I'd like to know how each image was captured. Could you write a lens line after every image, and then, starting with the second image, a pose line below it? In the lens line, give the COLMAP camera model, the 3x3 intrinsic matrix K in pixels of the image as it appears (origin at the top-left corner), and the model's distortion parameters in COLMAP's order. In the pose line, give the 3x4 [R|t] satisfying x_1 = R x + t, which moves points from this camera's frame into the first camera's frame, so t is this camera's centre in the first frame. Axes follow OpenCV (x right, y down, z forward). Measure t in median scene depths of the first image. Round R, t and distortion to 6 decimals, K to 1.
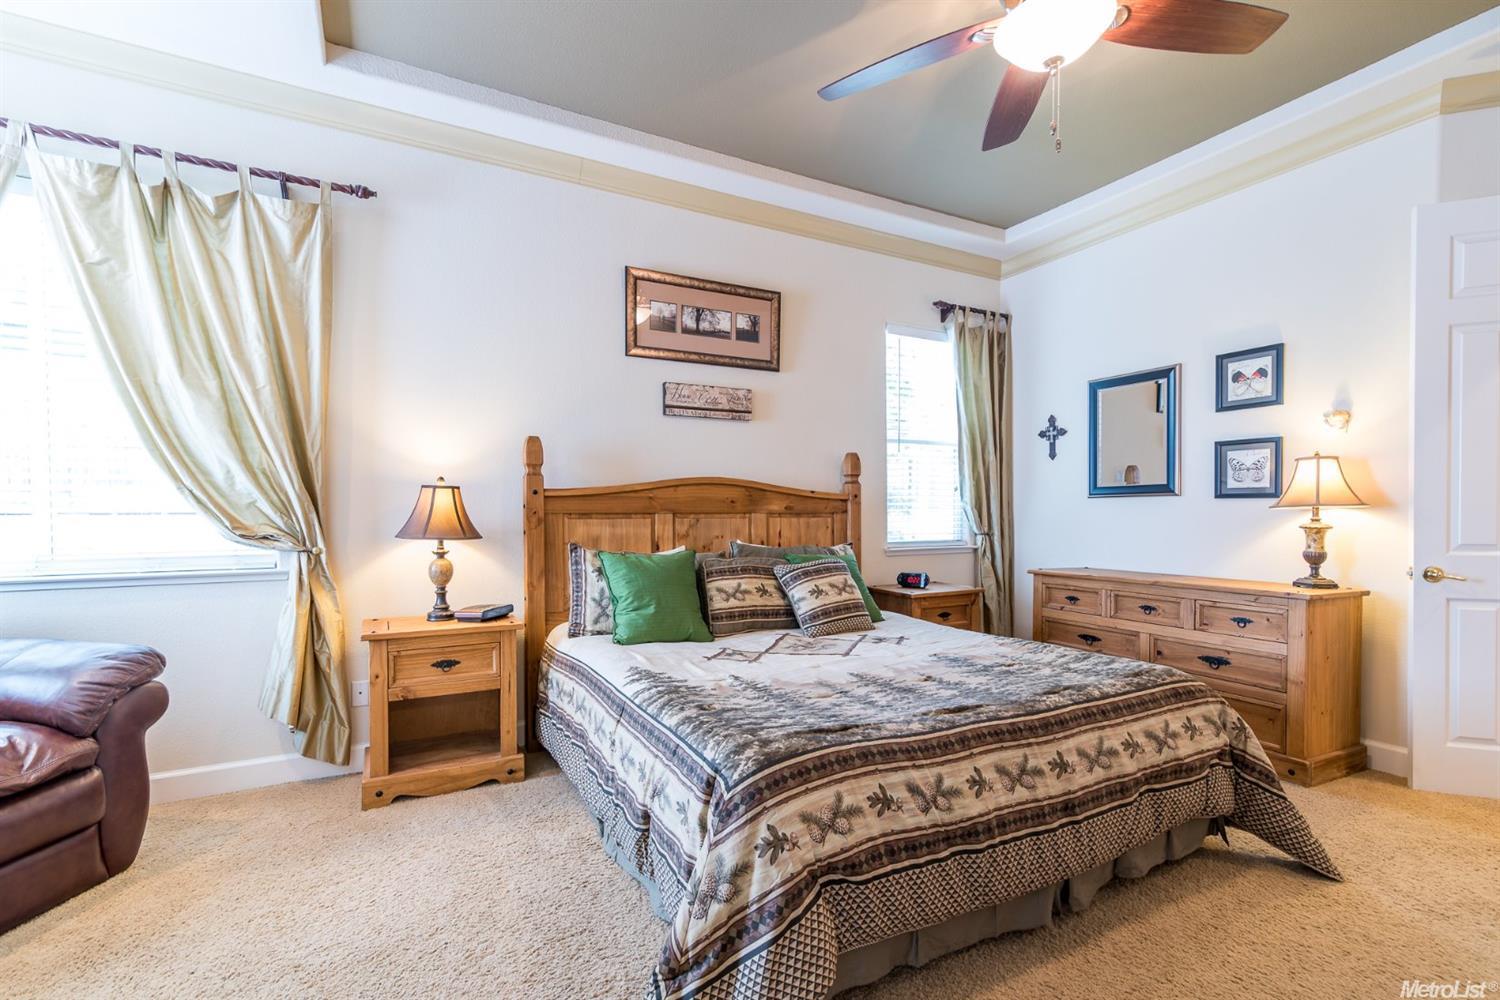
lens RADIAL K [[692.9, 0, 755.2], [0, 692.9, 509.6], [0, 0, 1]] dist [0.017546, -0.000513]
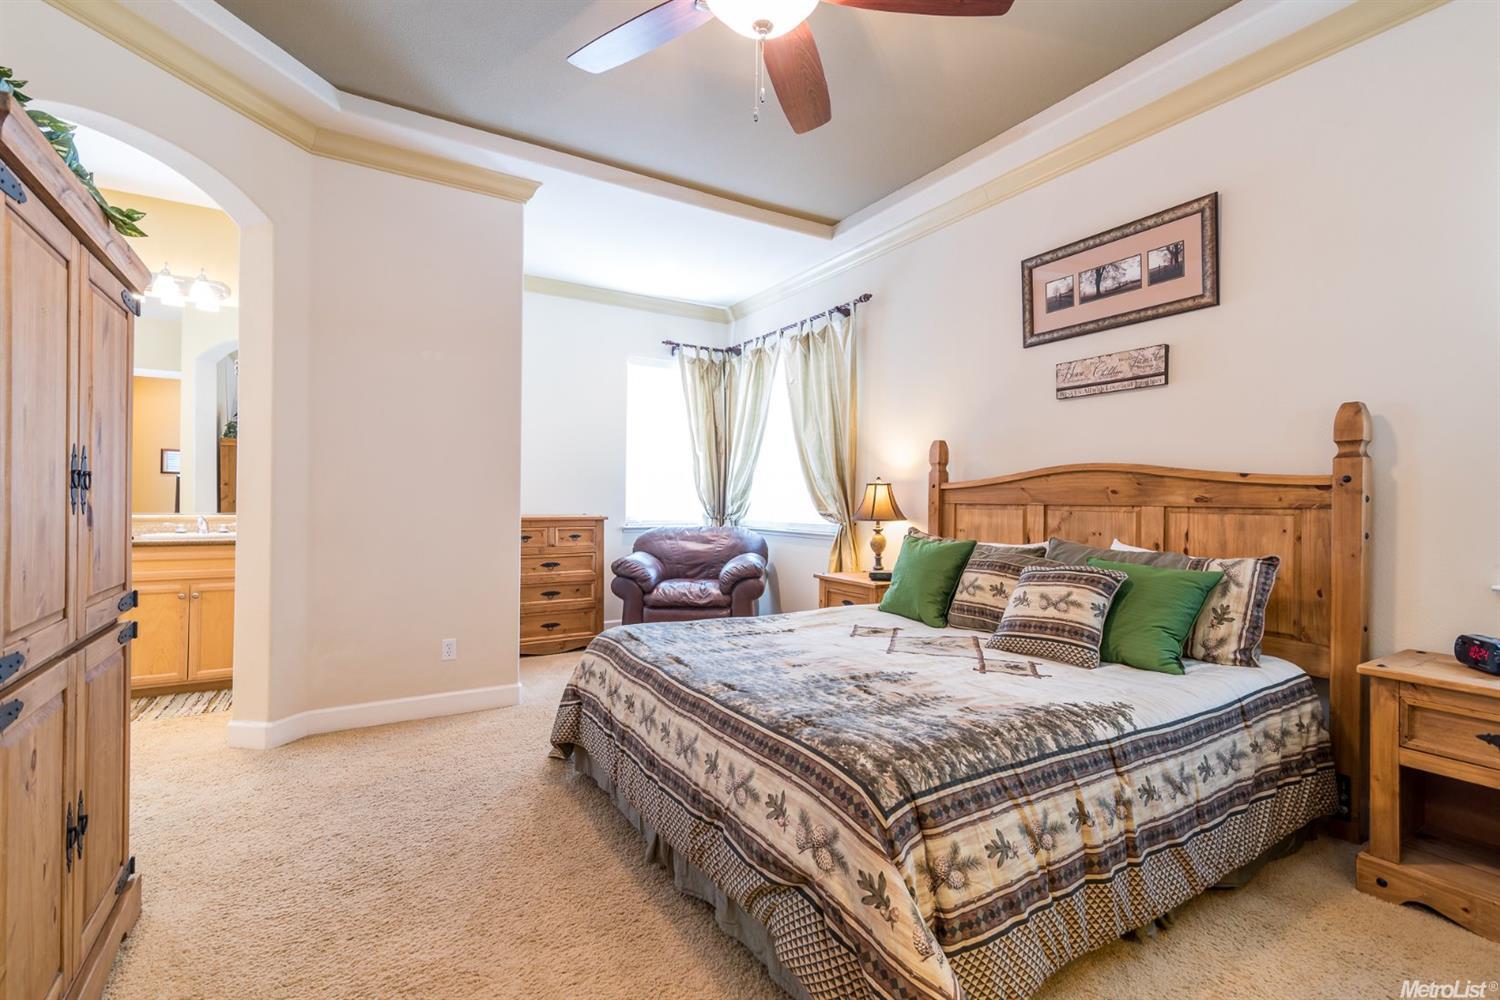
lens RADIAL K [[656.2, 0, 750.0], [0, 656.2, 500.0], [0, 0, 1]] dist [-0.000978, -0.000071]
pose [[0.063531, 0.003184, -0.997975, 0.711326], [-0.004655, 0.999985, 0.002894, -0.002064], [0.997969, 0.004462, 0.063545, 0.521752]]
